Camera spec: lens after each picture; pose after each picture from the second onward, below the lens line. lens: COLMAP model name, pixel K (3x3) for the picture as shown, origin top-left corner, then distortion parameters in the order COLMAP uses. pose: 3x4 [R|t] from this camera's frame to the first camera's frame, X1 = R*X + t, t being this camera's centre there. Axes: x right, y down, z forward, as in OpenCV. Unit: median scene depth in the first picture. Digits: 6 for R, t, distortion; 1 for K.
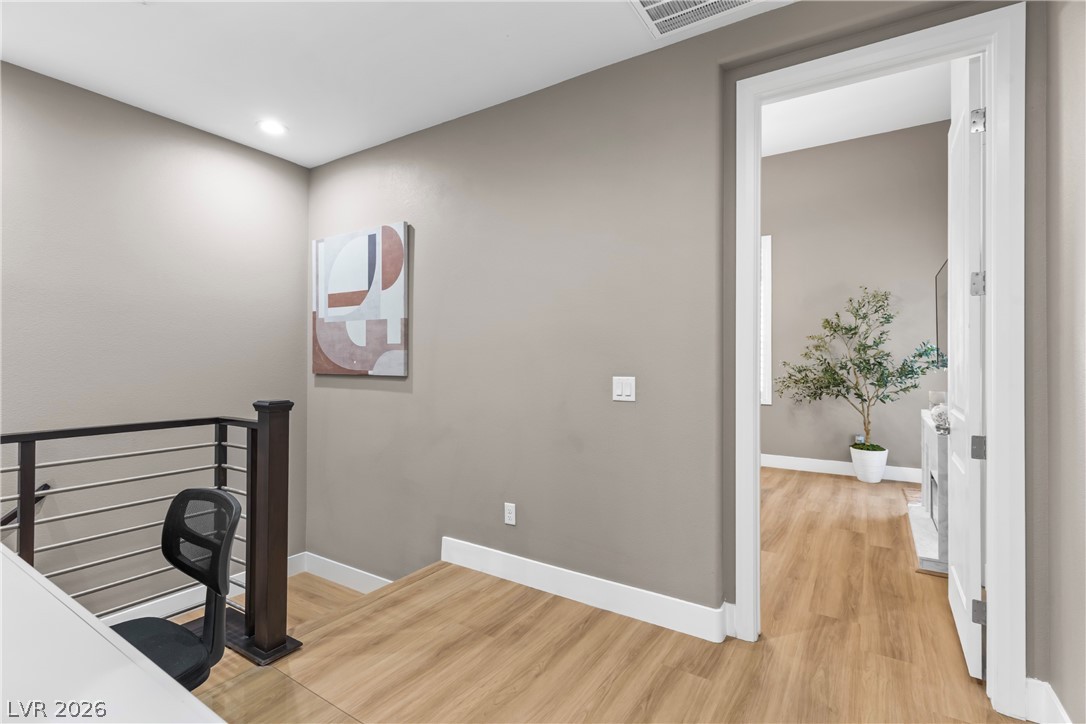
lens RADIAL K [[514.5, 0, 544.1], [0, 514.5, 357.7], [0, 0, 1]] dist [-0.000176, 0.001372]
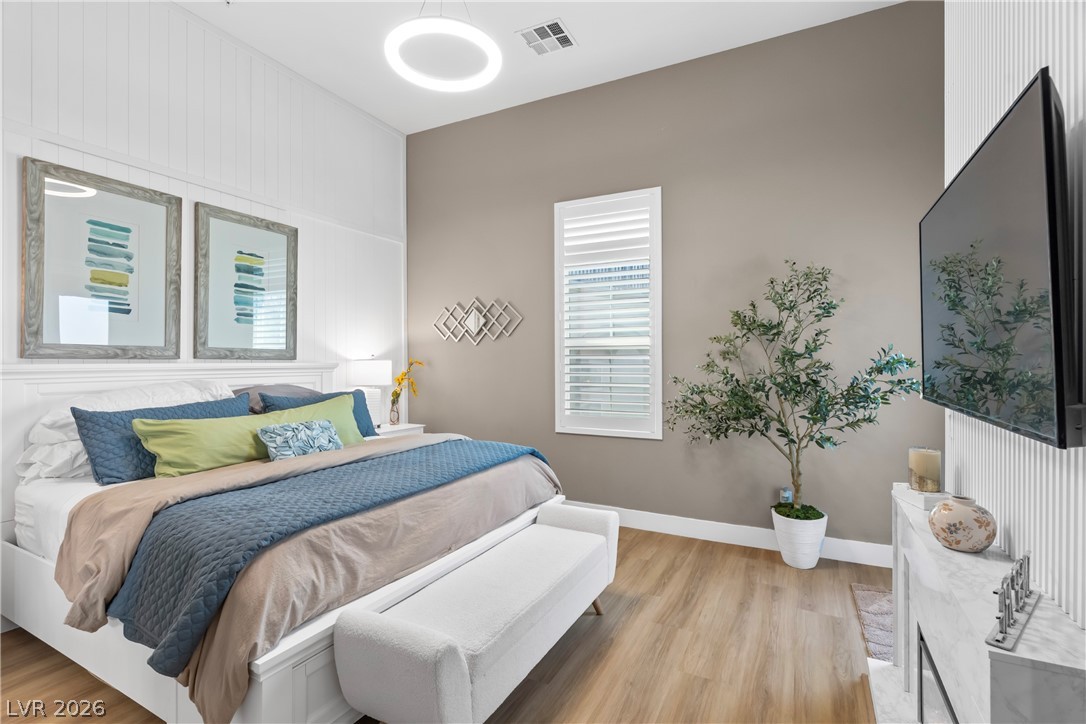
lens RADIAL K [[514.5, 0, 545.0], [0, 514.5, 359.0], [0, 0, 1]] dist [-0.000176, 0.001372]
pose [[0.995152, -0.005653, 0.098186, 0.258560], [0.005157, 0.999973, 0.005298, -0.020780], [-0.098213, -0.004766, 0.995154, 0.401027]]
